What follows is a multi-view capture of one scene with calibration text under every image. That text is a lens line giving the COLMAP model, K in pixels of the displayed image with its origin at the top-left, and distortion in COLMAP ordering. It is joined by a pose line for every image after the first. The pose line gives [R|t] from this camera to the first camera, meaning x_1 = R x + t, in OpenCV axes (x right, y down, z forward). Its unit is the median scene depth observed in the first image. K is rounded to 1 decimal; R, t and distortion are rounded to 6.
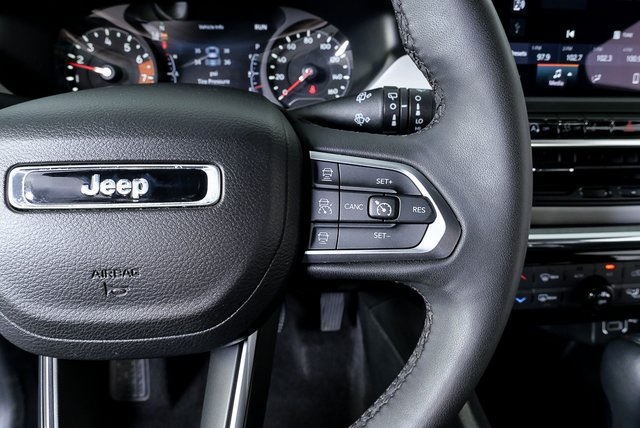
lens RADIAL K [[450.5, 0, 320.0], [0, 450.5, 214.0], [0, 0, 1]] dist [-0.027769, 0.016523]
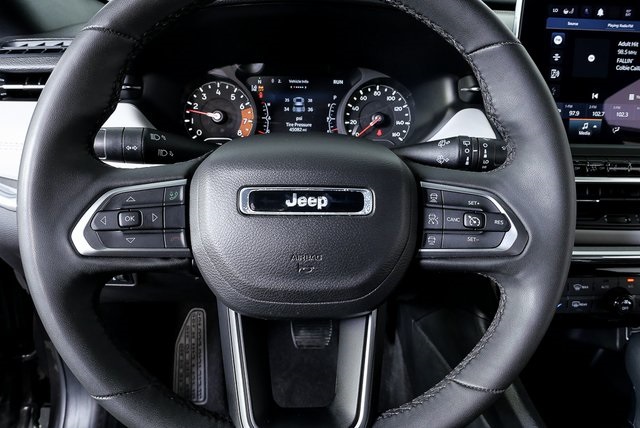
lens RADIAL K [[450.5, 0, 320.0], [0, 450.5, 214.0], [0, 0, 1]] dist [-0.027769, 0.016523]
pose [[0.999328, 0.021577, -0.029631, -0.174198], [-0.023655, 0.997148, -0.071675, 0.044673], [0.028000, 0.072328, 0.996988, -0.263498]]
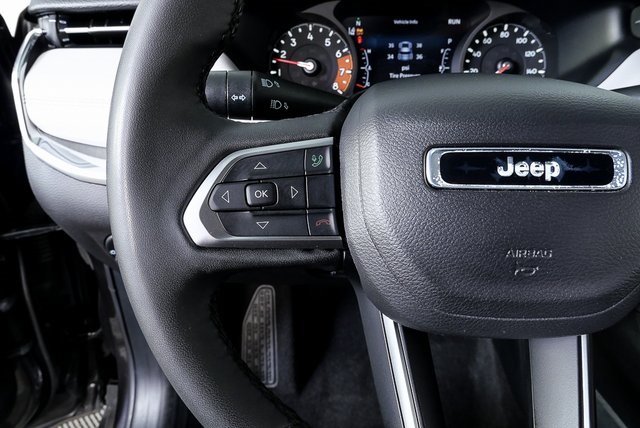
lens RADIAL K [[450.5, 0, 320.0], [0, 450.5, 214.0], [0, 0, 1]] dist [-0.027769, 0.016523]
pose [[0.993703, 0.029930, -0.107973, -0.391900], [-0.029927, 0.999551, 0.001647, 0.026464], [0.107974, 0.001595, 0.994152, -0.035426]]
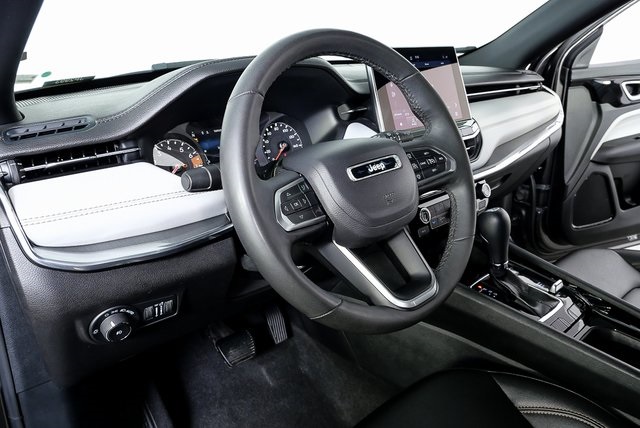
lens RADIAL K [[449.8, 0, 308.9], [0, 449.8, 212.5], [0, 0, 1]] dist [0.001857, -0.054769]
pose [[0.820259, -0.247278, 0.515780, -1.106174], [0.347766, 0.931517, -0.106469, 0.168927], [-0.454130, 0.266702, 0.850080, -0.531397]]
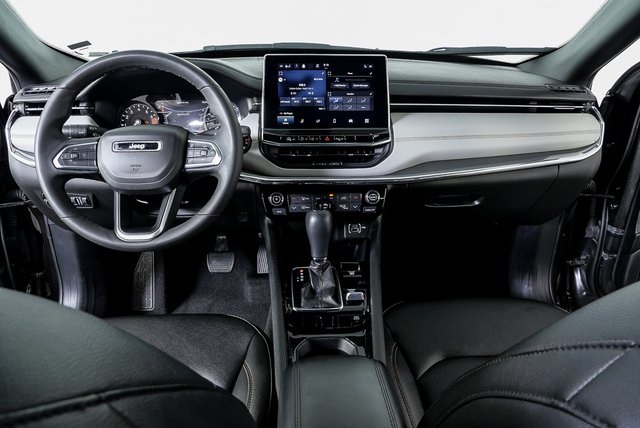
lens RADIAL K [[450.5, 0, 320.0], [0, 450.5, 214.0], [0, 0, 1]] dist [-0.027769, 0.016523]
pose [[0.998430, -0.001832, -0.055982, 0.730255], [-0.004250, 0.994106, -0.108330, 0.495776], [0.055850, 0.108398, 0.992538, -1.475686]]
